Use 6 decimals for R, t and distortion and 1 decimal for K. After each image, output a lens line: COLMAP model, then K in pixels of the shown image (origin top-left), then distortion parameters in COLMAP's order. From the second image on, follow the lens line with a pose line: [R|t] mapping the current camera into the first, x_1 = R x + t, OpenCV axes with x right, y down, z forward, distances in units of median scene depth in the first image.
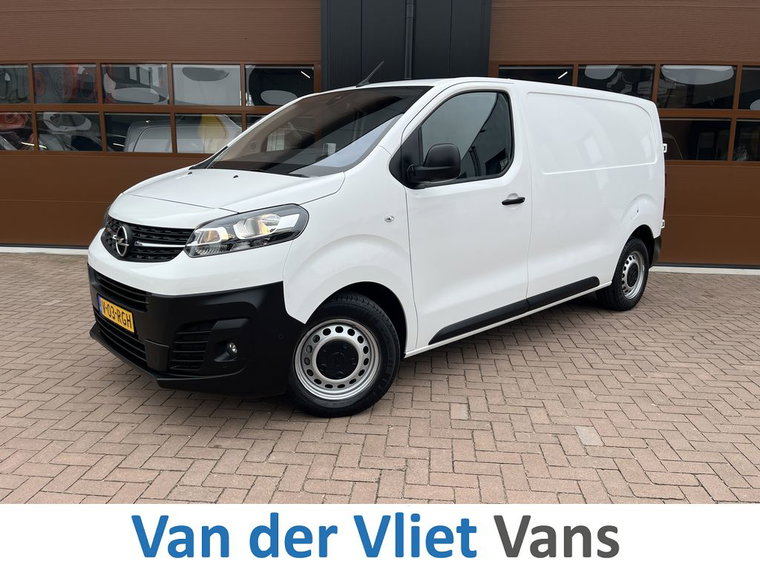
lens RADIAL K [[587.6, 0, 387.2], [0, 587.6, 273.7], [0, 0, 1]] dist [0.050964, -0.075246]
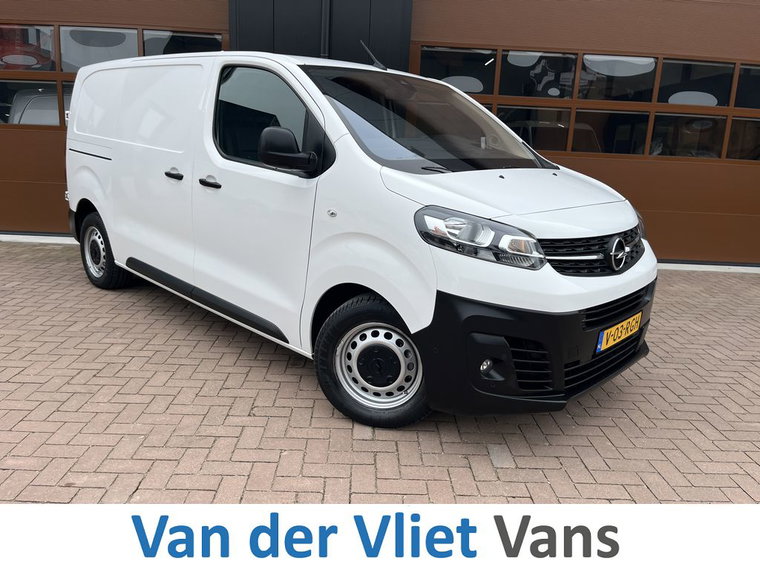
lens RADIAL K [[587.6, 0, 381.4], [0, 587.6, 280.9], [0, 0, 1]] dist [0.050964, -0.075246]
pose [[0.993505, 0.006941, 0.113577, 0.032601], [-0.011629, 0.999105, 0.040664, -0.021223], [-0.113193, -0.041721, 0.992697, 0.078210]]
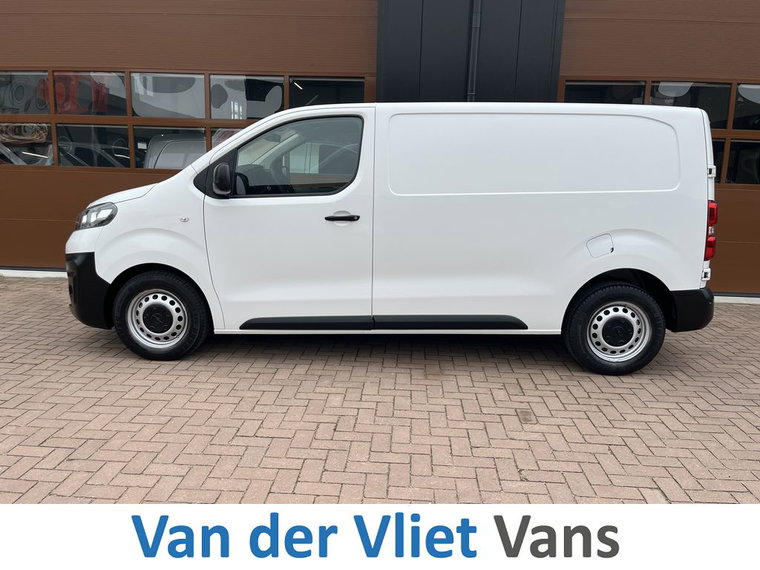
lens RADIAL K [[587.6, 0, 376.0], [0, 587.6, 283.3], [0, 0, 1]] dist [0.050964, -0.075246]
pose [[0.999683, 0.007407, 0.024054, -0.204030], [-0.007247, 0.999951, -0.006746, -0.041977], [-0.024102, 0.006570, 0.999688, 0.129771]]
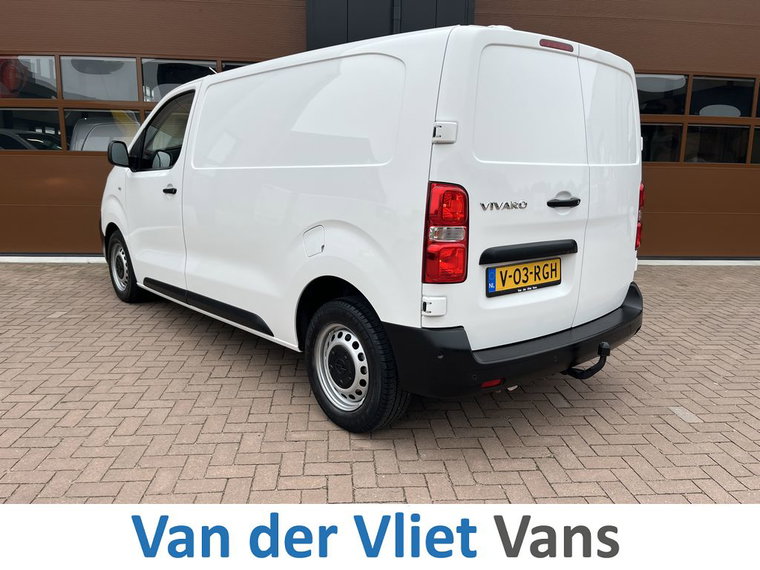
lens RADIAL K [[587.6, 0, 376.0], [0, 587.6, 284.3], [0, 0, 1]] dist [0.050964, -0.075246]
pose [[0.987133, -0.028950, 0.157257, -0.249062], [0.026297, 0.999475, 0.018923, -0.002495], [-0.157722, -0.014545, 0.987376, 0.008994]]
